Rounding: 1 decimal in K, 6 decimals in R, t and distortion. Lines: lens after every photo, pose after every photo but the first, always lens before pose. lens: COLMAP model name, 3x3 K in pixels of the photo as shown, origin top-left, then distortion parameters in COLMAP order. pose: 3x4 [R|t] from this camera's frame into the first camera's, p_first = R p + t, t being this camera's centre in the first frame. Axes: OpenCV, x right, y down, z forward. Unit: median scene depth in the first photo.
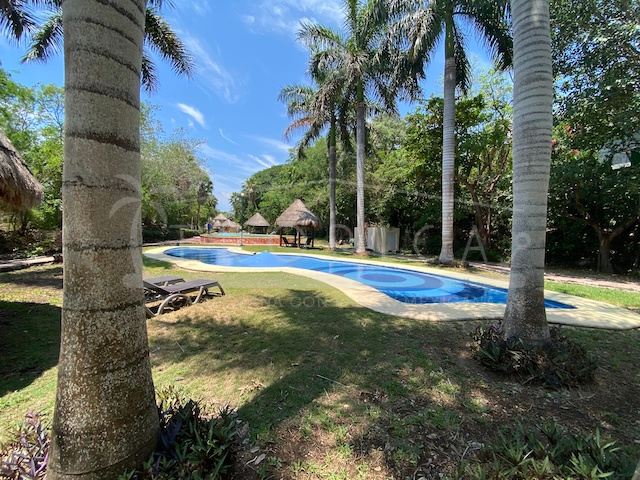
lens RADIAL K [[264.1, 0, 318.8], [0, 264.1, 244.3], [0, 0, 1]] dist [0.024751, -0.000677]
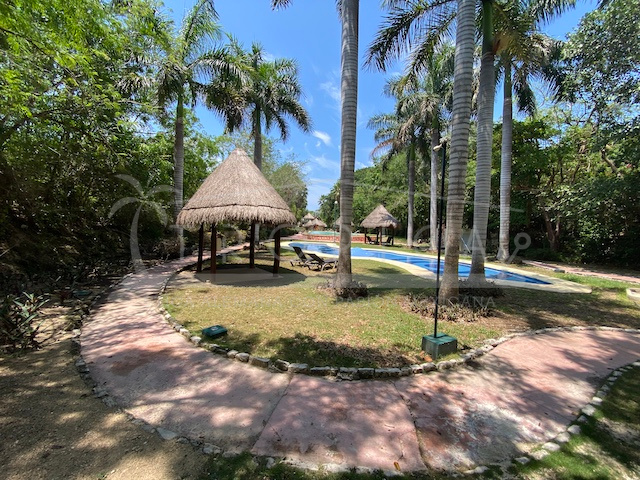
lens RADIAL K [[264.1, 0, 320.0], [0, 264.1, 245.4], [0, 0, 1]] dist [0.024751, -0.000677]
pose [[0.955992, 0.025173, -0.292312, 0.012595], [-0.020701, 0.999617, 0.018383, -0.002027], [0.292662, -0.011523, 0.956146, -0.220530]]
